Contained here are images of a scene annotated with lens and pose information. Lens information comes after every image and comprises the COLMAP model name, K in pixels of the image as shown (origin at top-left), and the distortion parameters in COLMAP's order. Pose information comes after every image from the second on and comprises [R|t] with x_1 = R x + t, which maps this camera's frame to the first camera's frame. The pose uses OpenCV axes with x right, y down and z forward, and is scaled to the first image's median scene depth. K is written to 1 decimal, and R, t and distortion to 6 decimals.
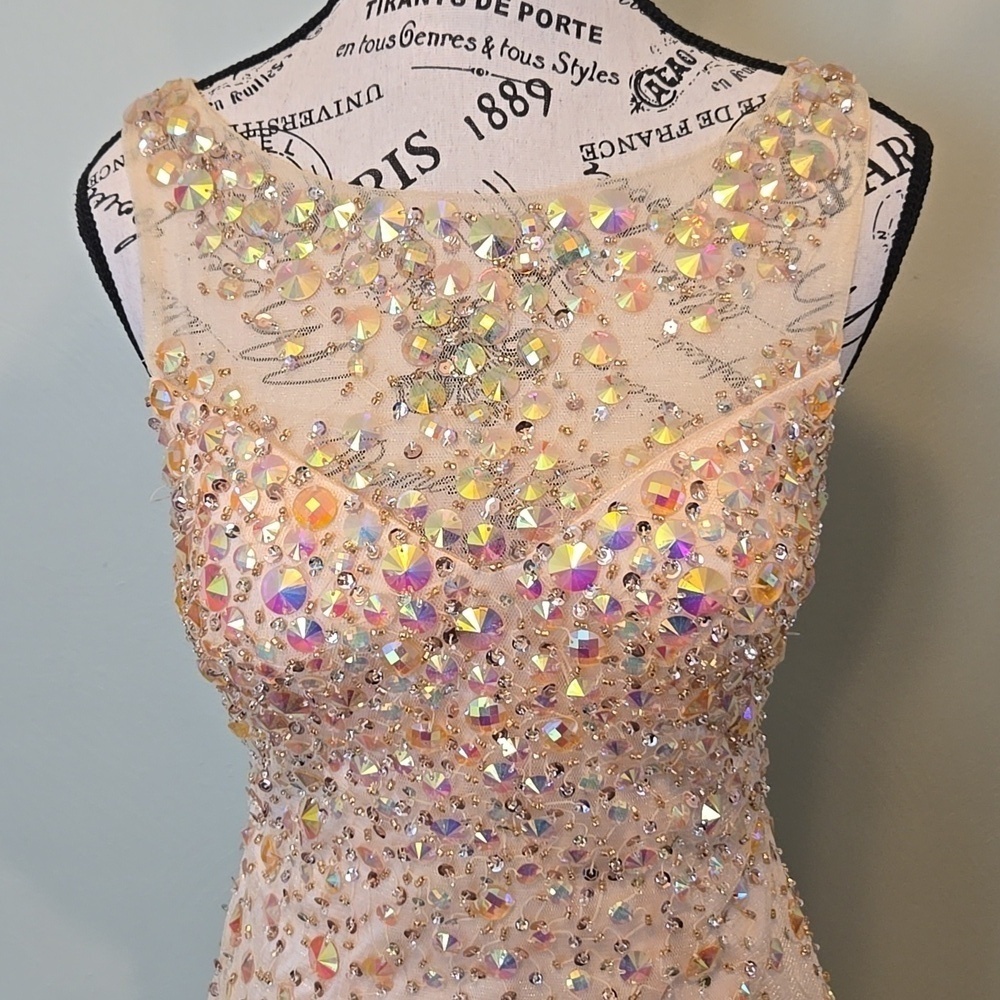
lens RADIAL K [[1422.9, 0, 500.0], [0, 1422.9, 500.0], [0, 0, 1]] dist [0.074815, -0.057230]
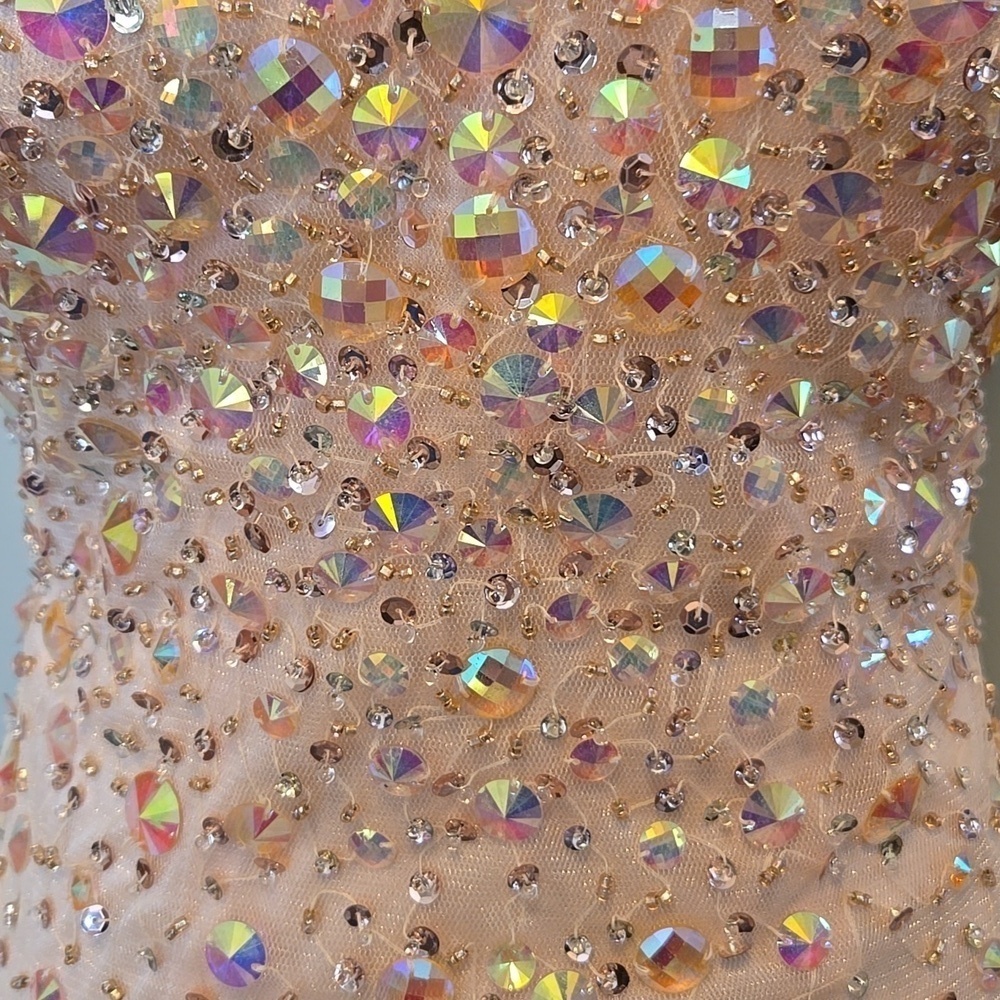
lens RADIAL K [[1422.9, 0, 500.0], [0, 1422.9, 500.0], [0, 0, 1]] dist [0.074815, -0.057230]
pose [[0.998555, -0.001508, 0.053709, -0.029221], [-0.000239, 0.999472, 0.032503, 0.207011], [-0.053730, -0.032469, 0.998027, 0.528028]]
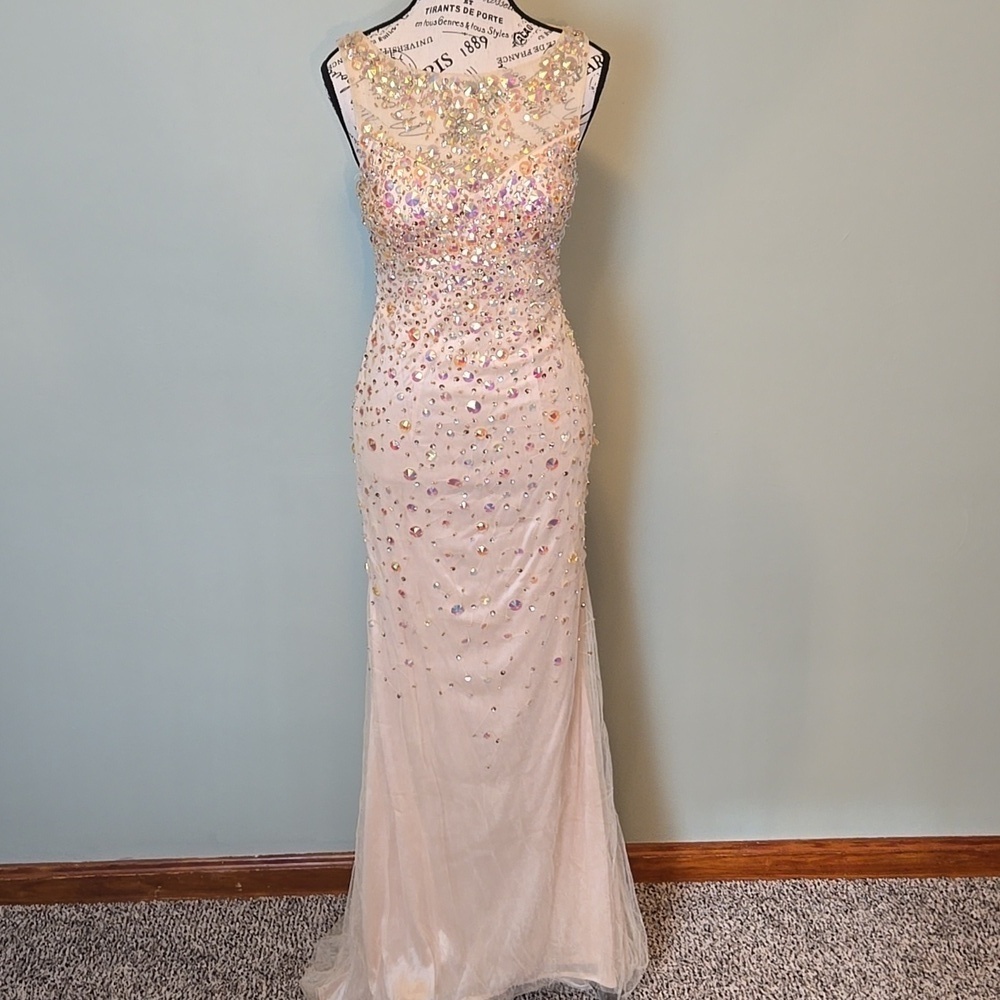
lens RADIAL K [[1422.9, 0, 500.0], [0, 1422.9, 500.0], [0, 0, 1]] dist [0.074815, -0.057230]
pose [[0.993130, -0.028955, 0.113377, -0.318158], [0.015886, 0.993294, 0.114521, 0.351113], [-0.115932, -0.111933, 0.986930, -2.186178]]
